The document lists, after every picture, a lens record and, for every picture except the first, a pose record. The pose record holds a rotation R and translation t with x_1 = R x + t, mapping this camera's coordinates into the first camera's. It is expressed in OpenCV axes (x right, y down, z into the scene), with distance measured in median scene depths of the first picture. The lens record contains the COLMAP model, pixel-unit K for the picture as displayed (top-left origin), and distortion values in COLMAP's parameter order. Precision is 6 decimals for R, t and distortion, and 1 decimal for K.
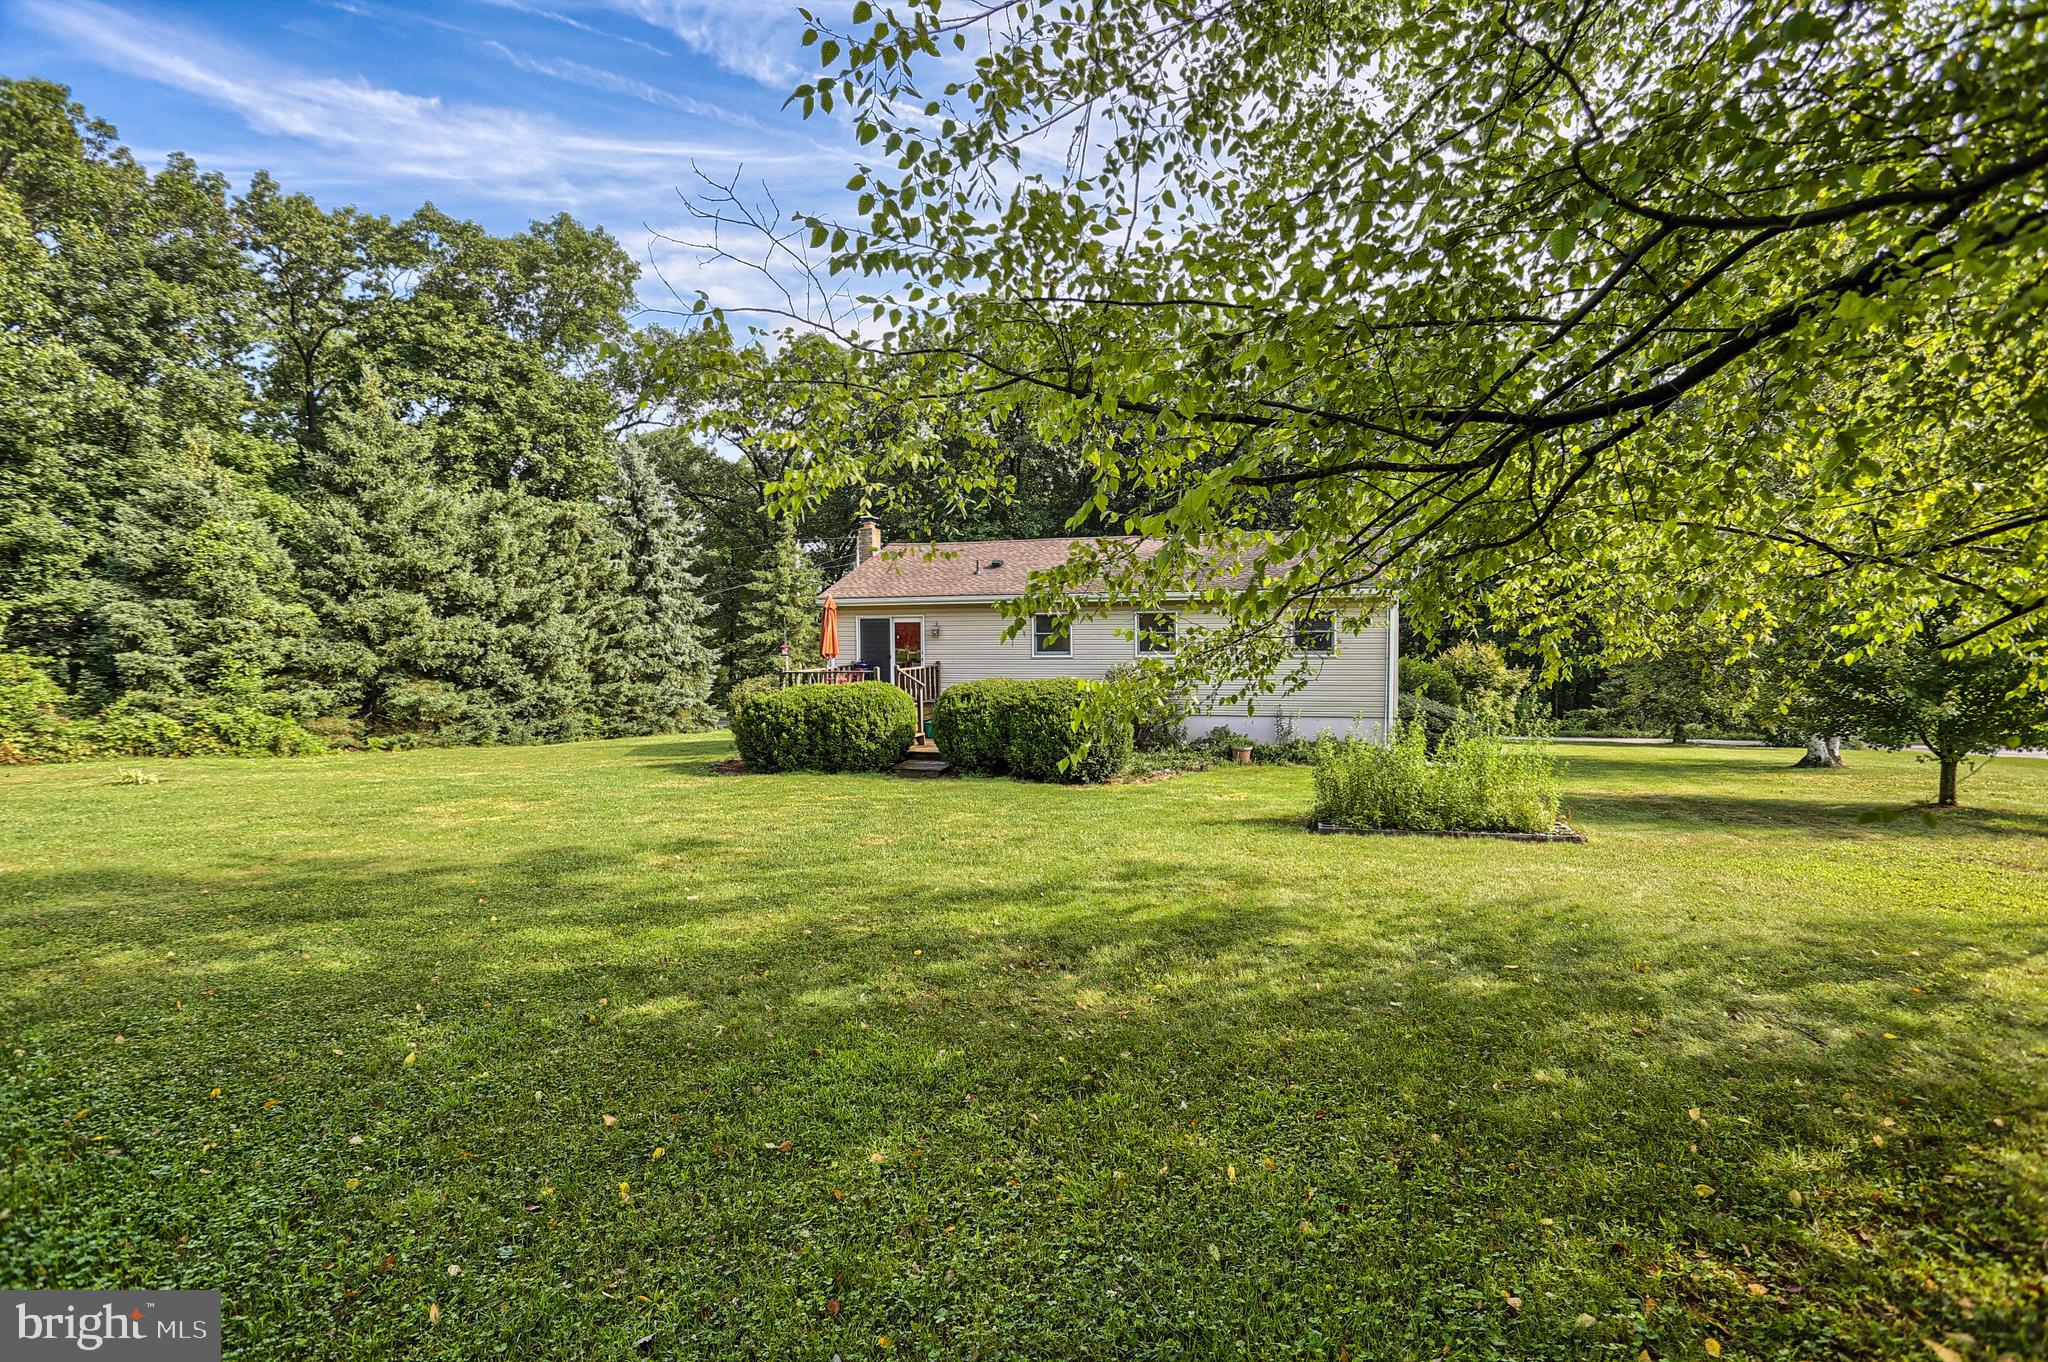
lens RADIAL K [[996.3, 0, 1027.8], [0, 996.3, 662.1], [0, 0, 1]] dist [-0.059690, 0.028906]
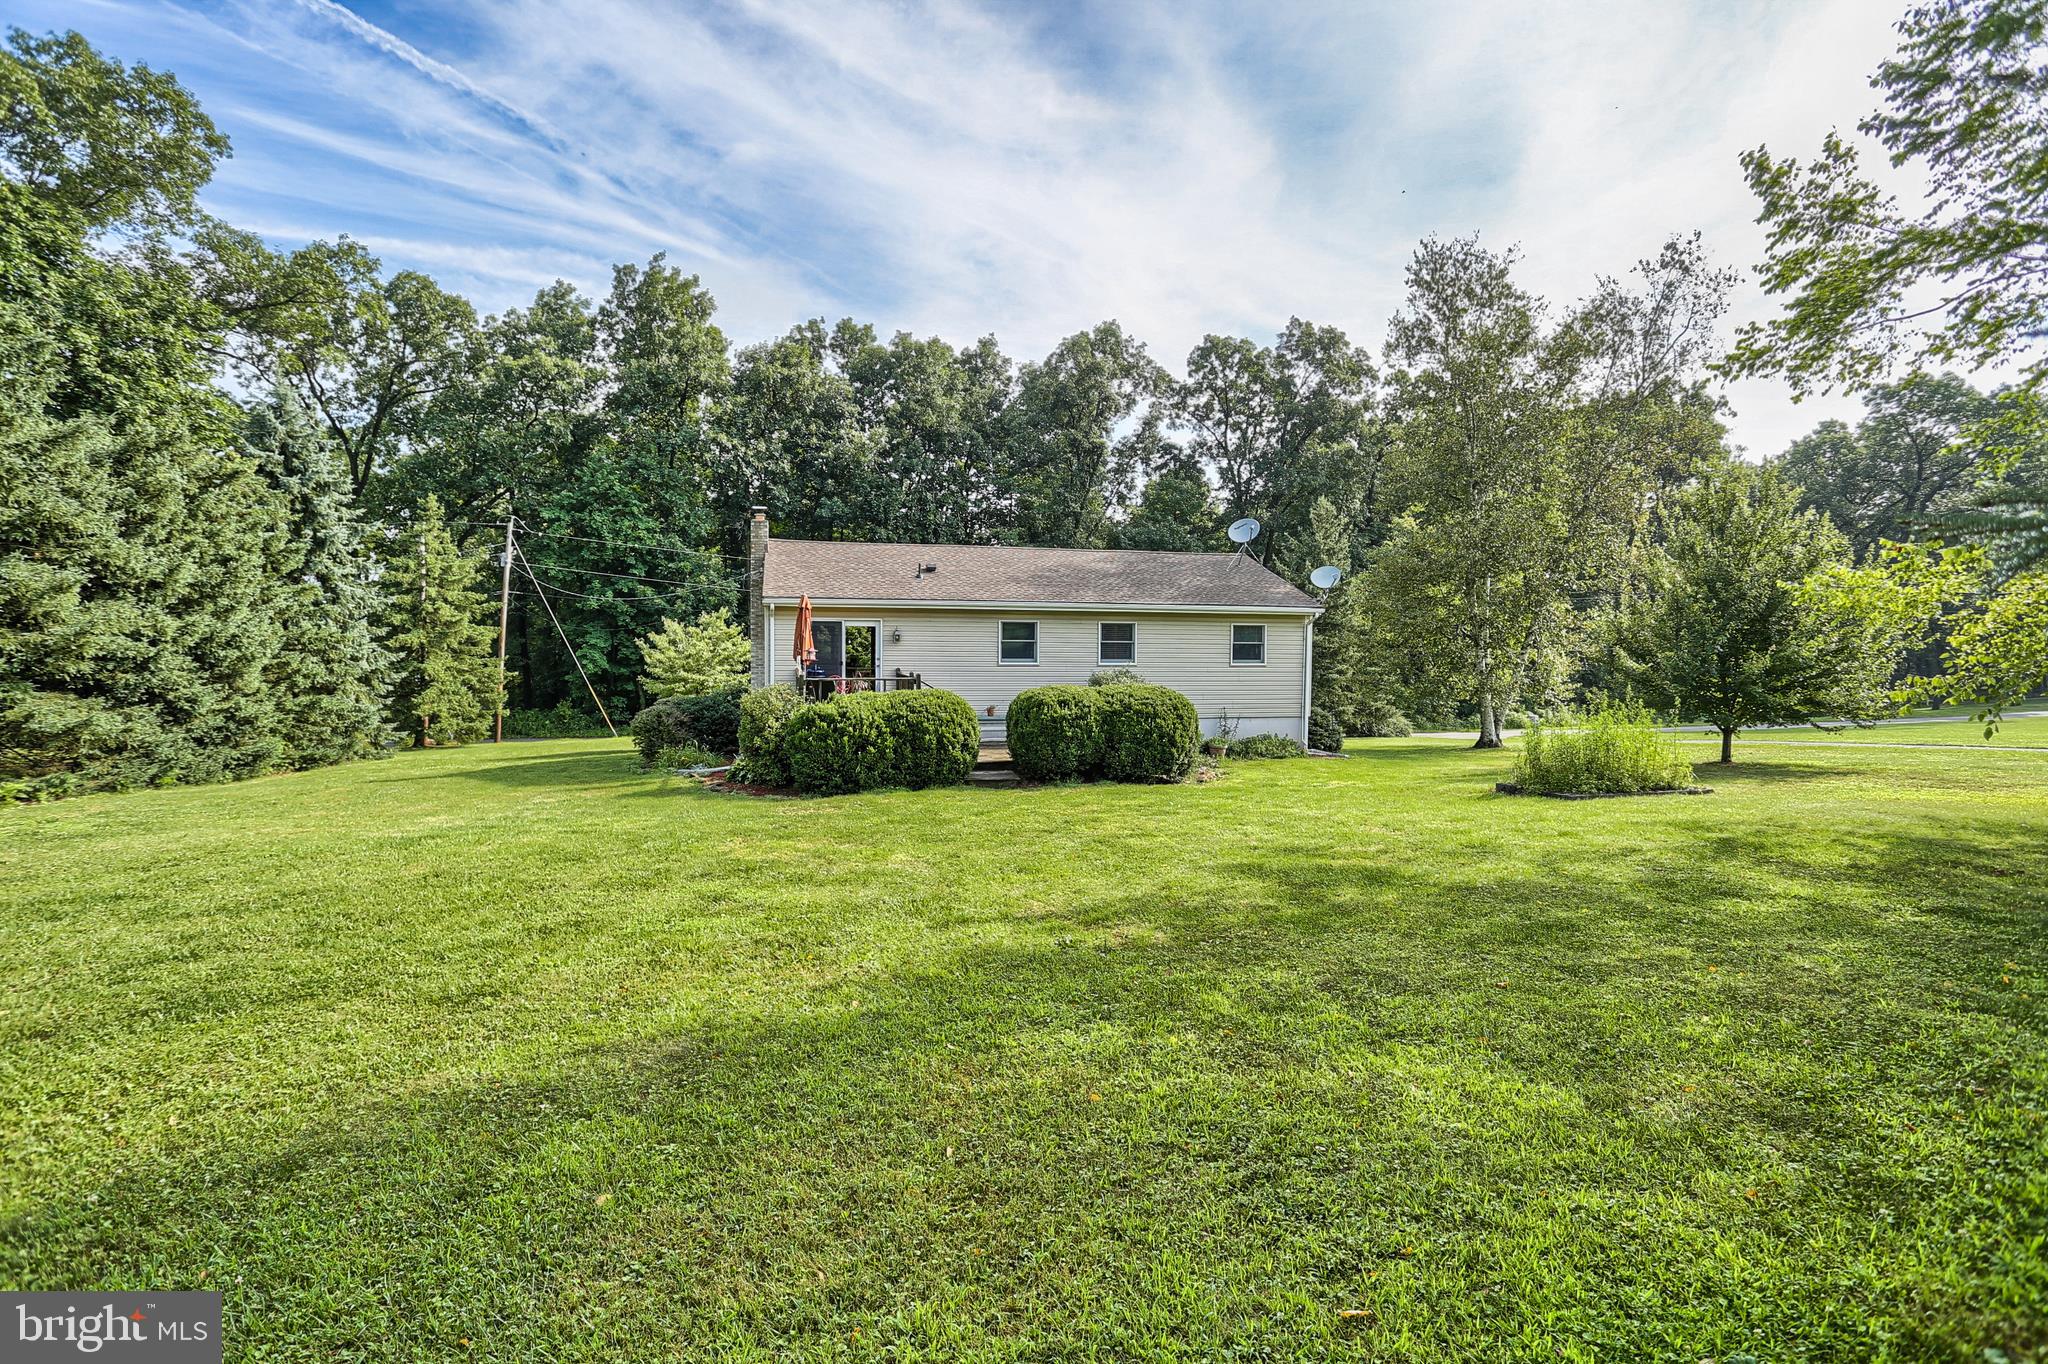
lens RADIAL K [[996.3, 0, 1027.8], [0, 996.3, 663.1], [0, 0, 1]] dist [-0.059690, 0.028906]
pose [[0.866885, 0.006150, 0.498469, -0.350764], [-0.001530, 0.999952, -0.009677, 0.002538], [-0.498505, 0.007626, 0.866853, 0.089505]]
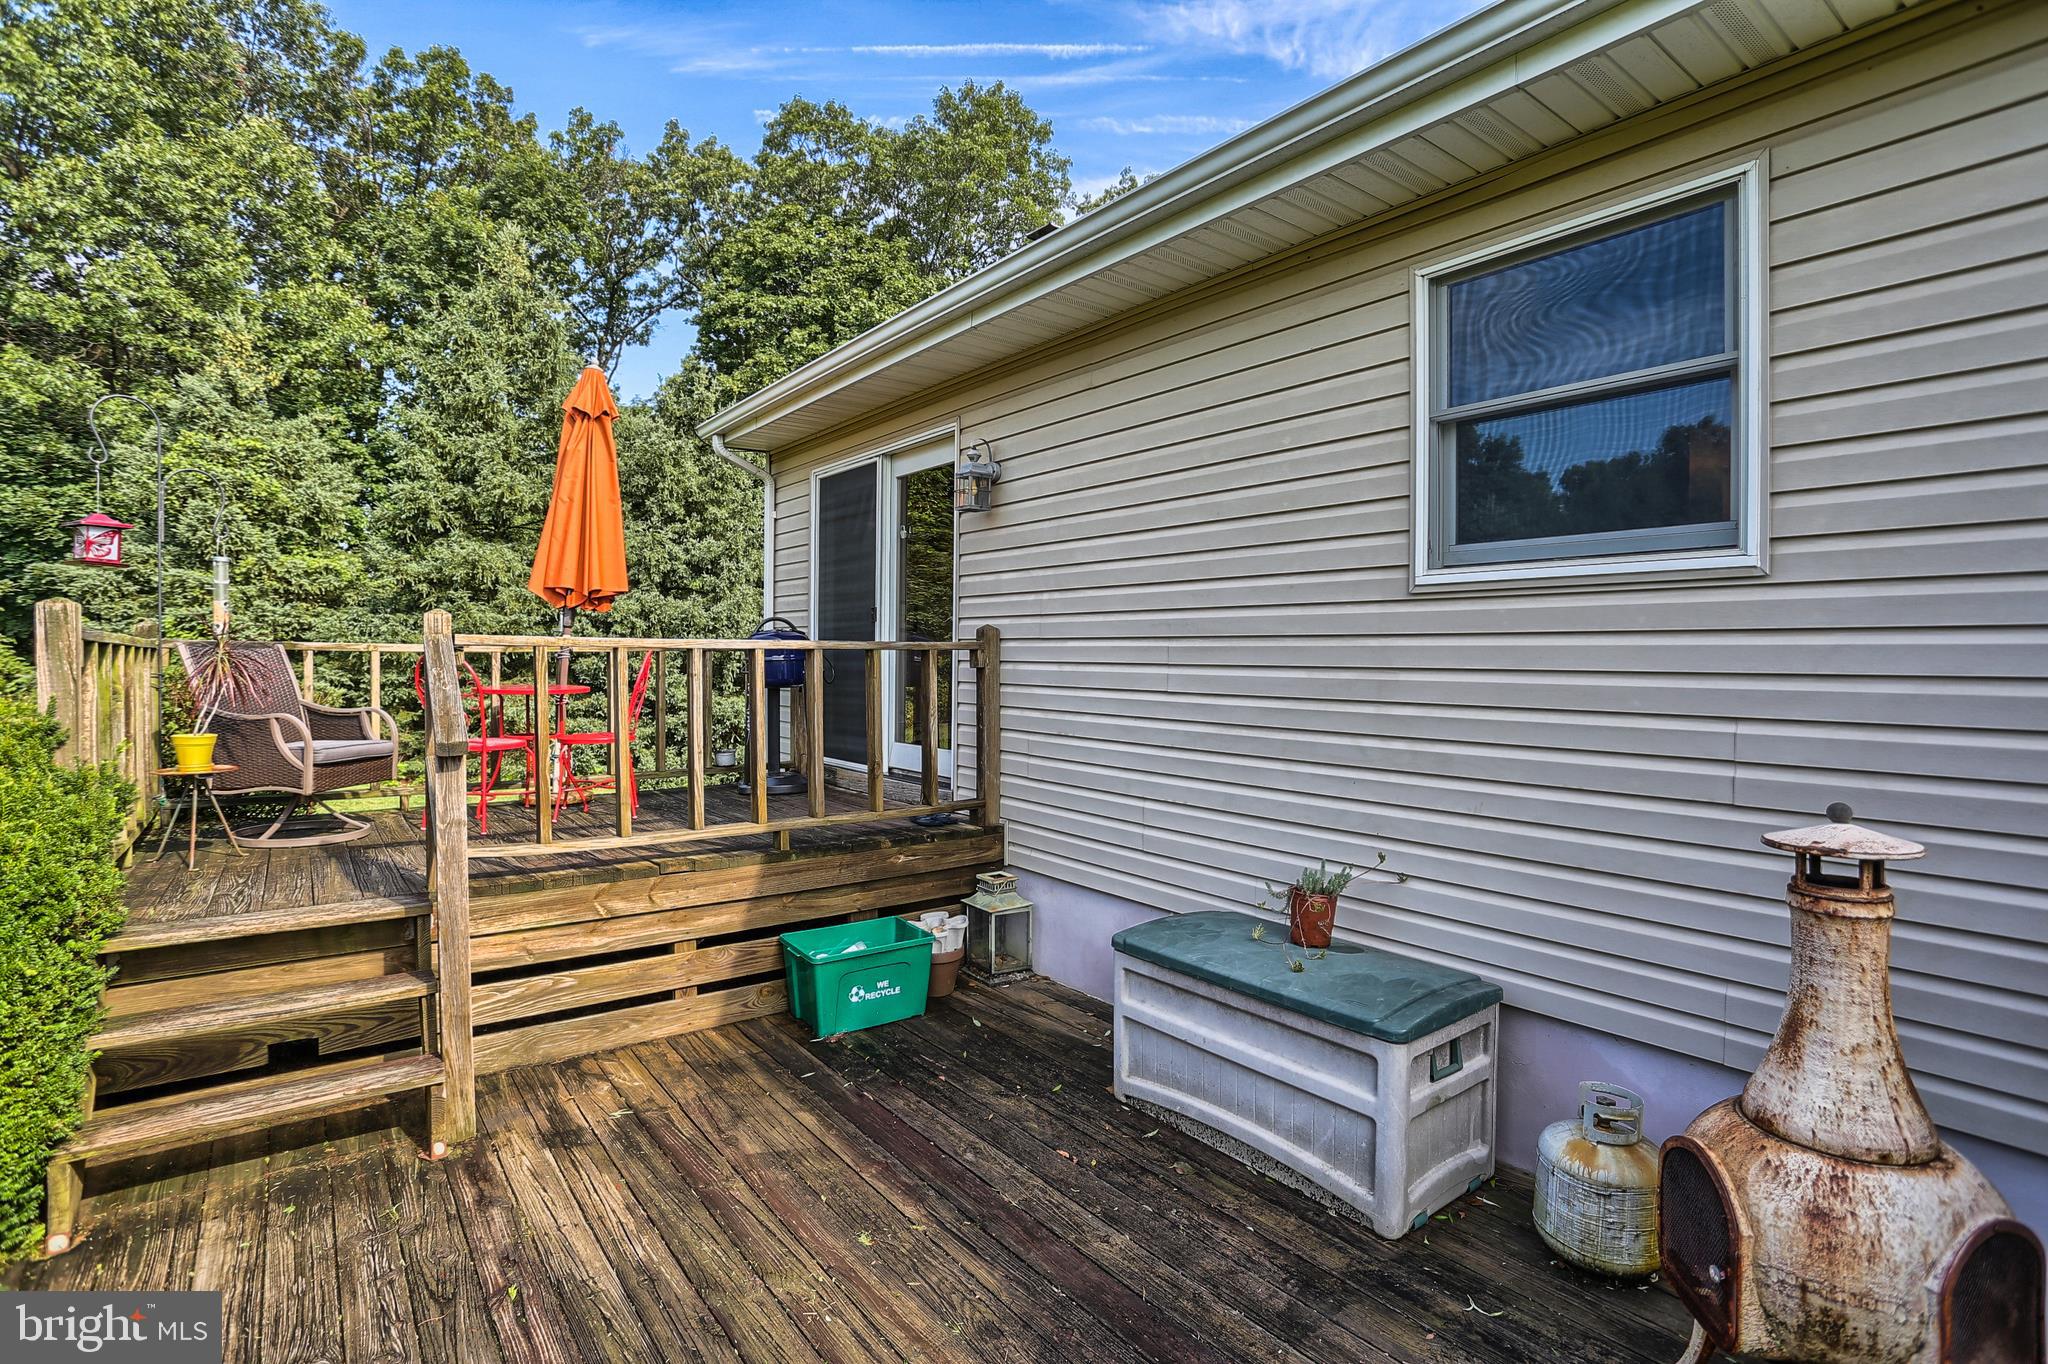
lens RADIAL K [[978.5, 0, 1026.5], [0, 978.5, 680.3], [0, 0, 1]] dist [-0.066253, 0.019391]
pose [[0.808189, 0.028914, -0.588213, 0.026199], [-0.034940, 0.999389, 0.001118, 0.007539], [0.587886, 0.019649, 0.808705, 0.645804]]
